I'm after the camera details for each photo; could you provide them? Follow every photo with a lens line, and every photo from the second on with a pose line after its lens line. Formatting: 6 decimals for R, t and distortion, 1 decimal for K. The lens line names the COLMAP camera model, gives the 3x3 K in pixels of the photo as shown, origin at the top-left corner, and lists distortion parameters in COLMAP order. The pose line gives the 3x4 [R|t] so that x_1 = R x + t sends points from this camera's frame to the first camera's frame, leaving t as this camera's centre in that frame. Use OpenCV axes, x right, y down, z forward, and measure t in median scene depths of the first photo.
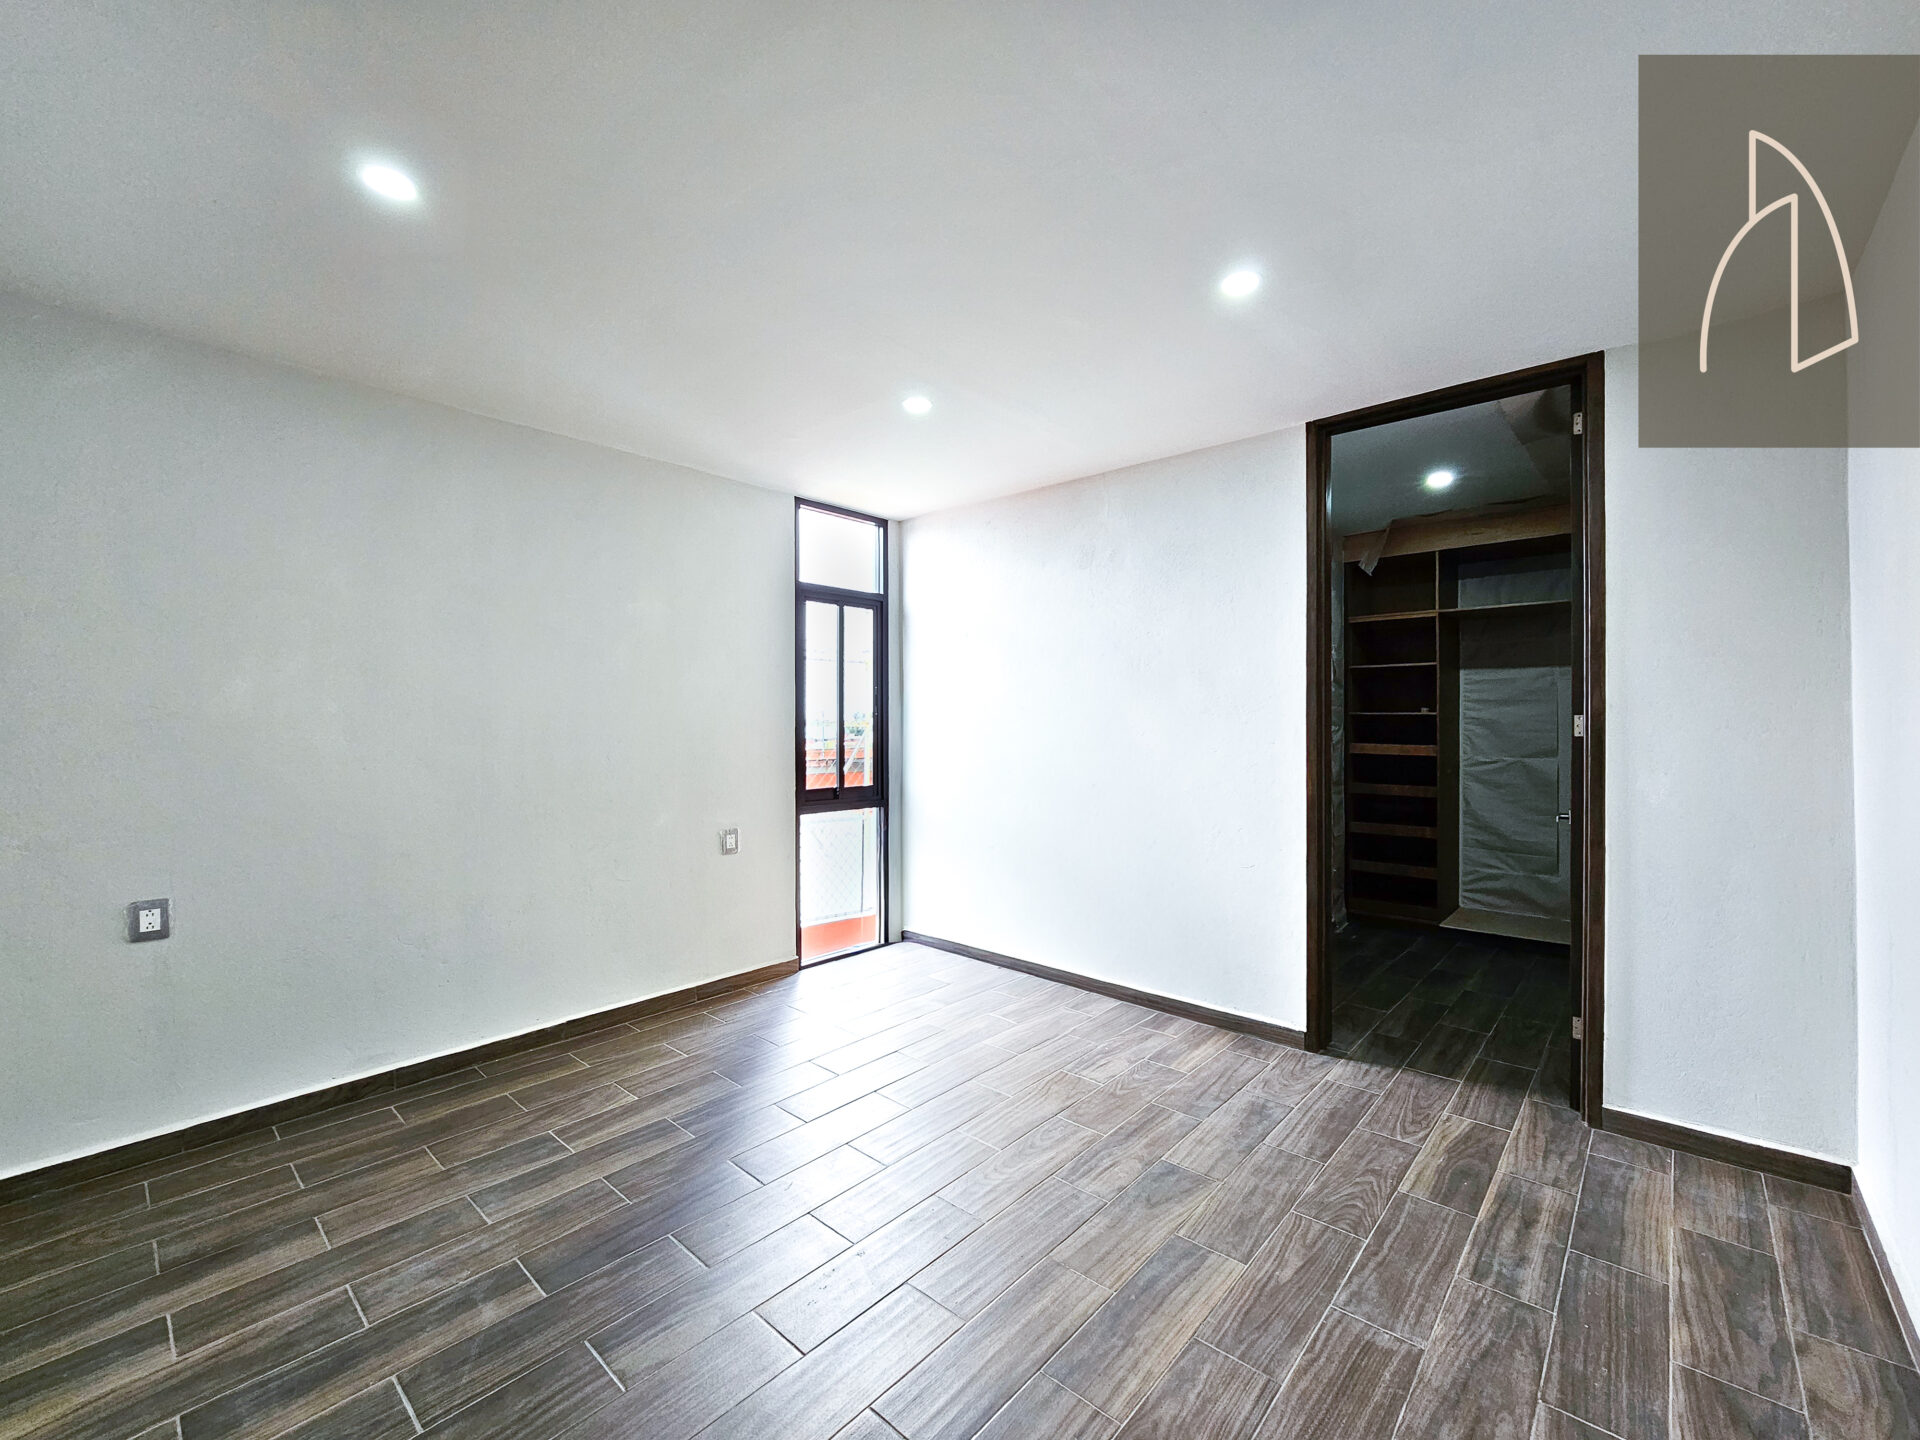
lens RADIAL K [[794.5, 0, 964.8], [0, 794.5, 716.8], [0, 0, 1]] dist [-0.003178, 0.000825]
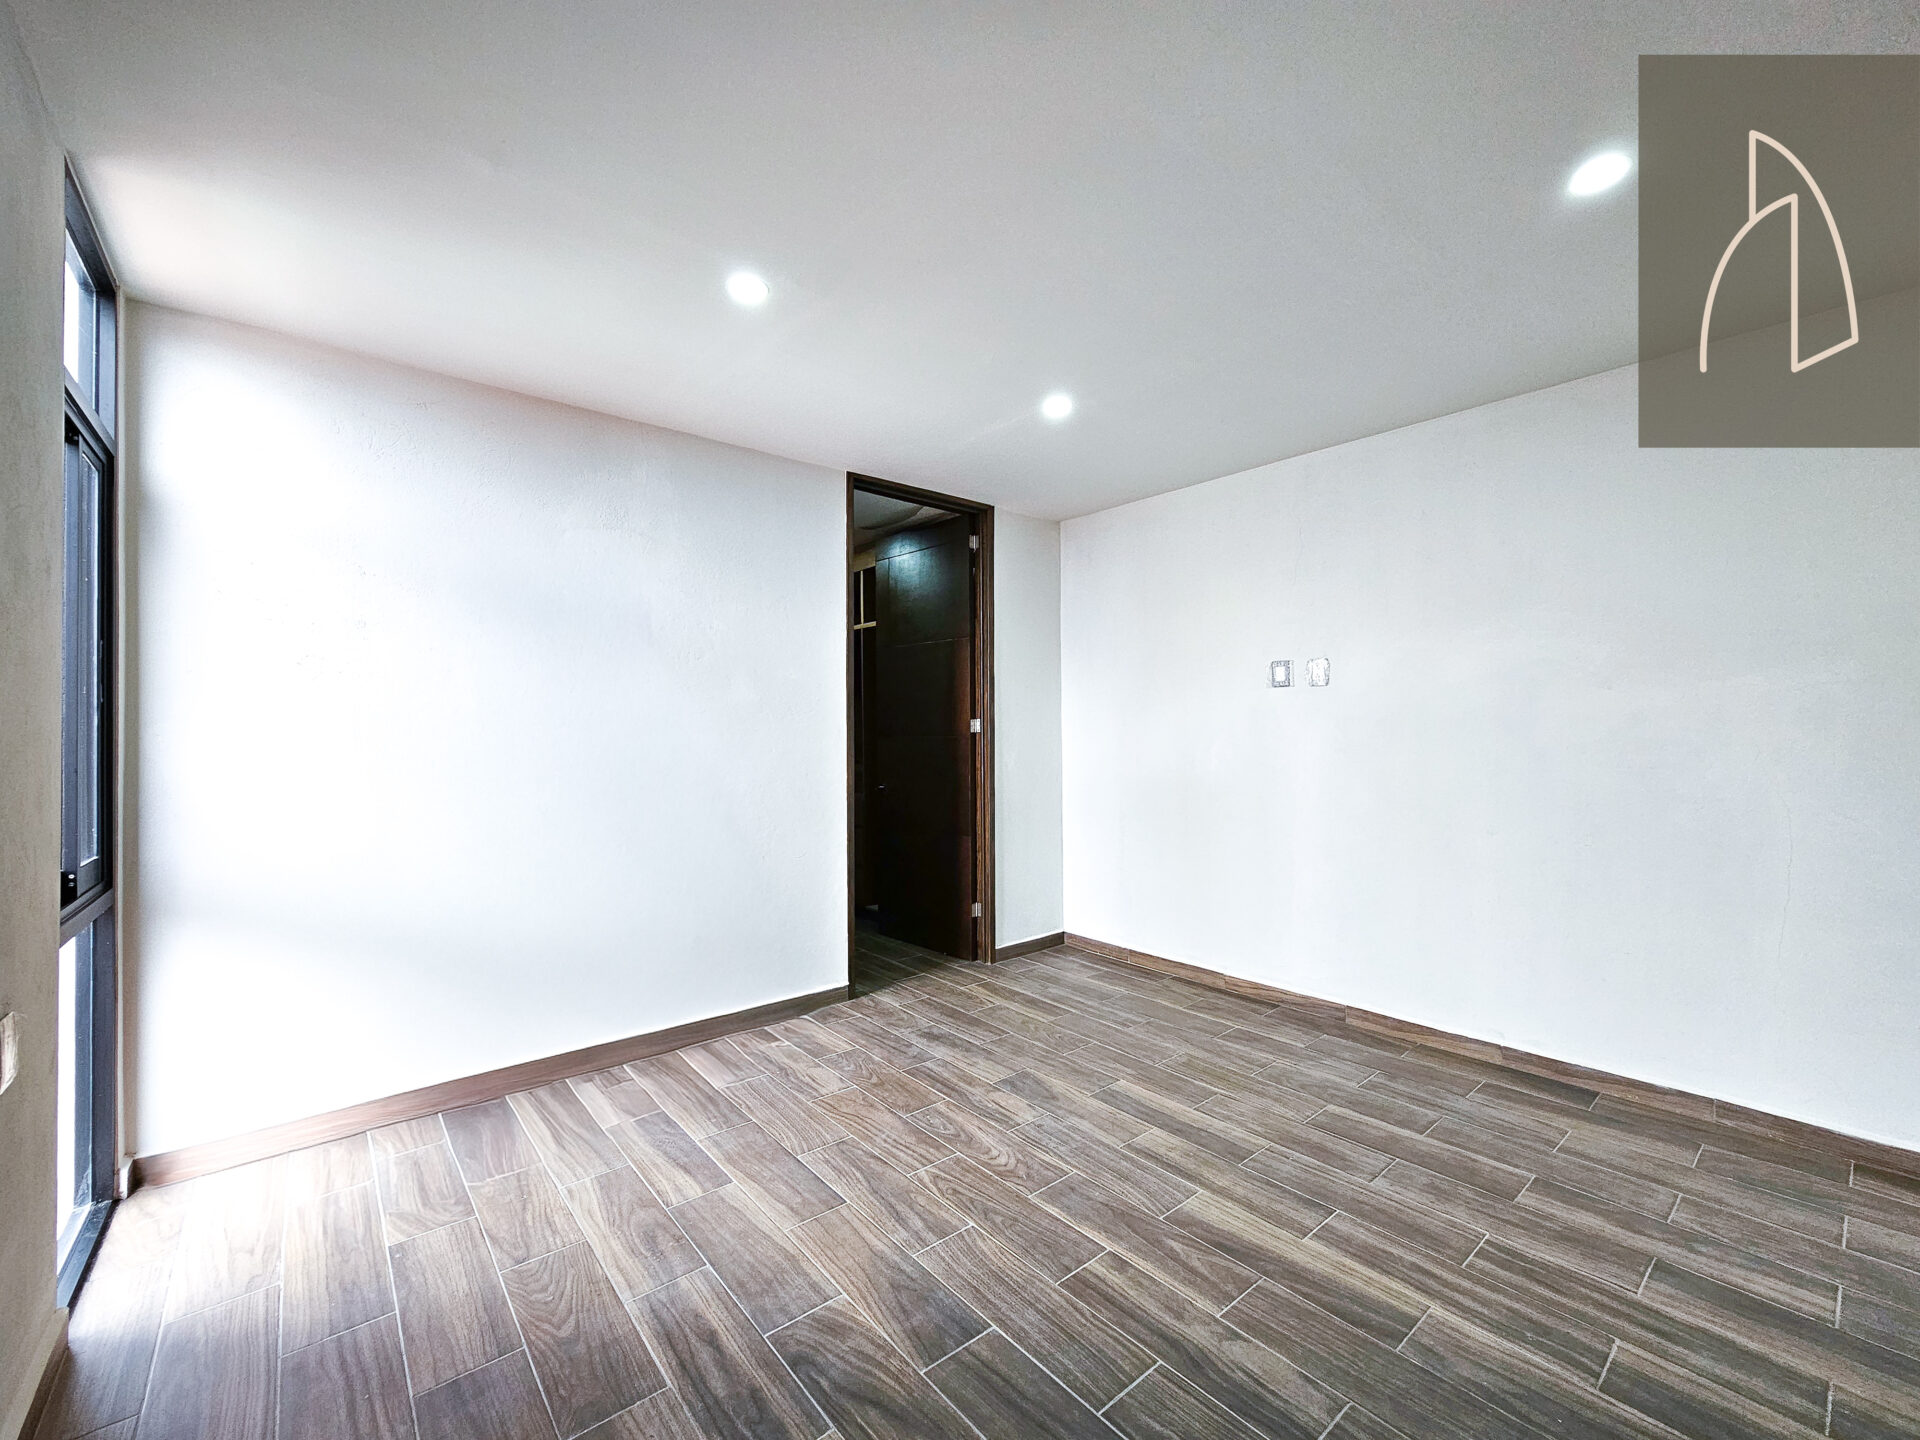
lens RADIAL K [[794.5, 0, 966.4], [0, 794.5, 727.6], [0, 0, 1]] dist [-0.003178, 0.000825]
pose [[0.138598, 0.004647, 0.990338, -0.911491], [-0.000644, 0.999989, -0.004602, 0.024001], [-0.990348, 0.000000, 0.138600, 0.836542]]
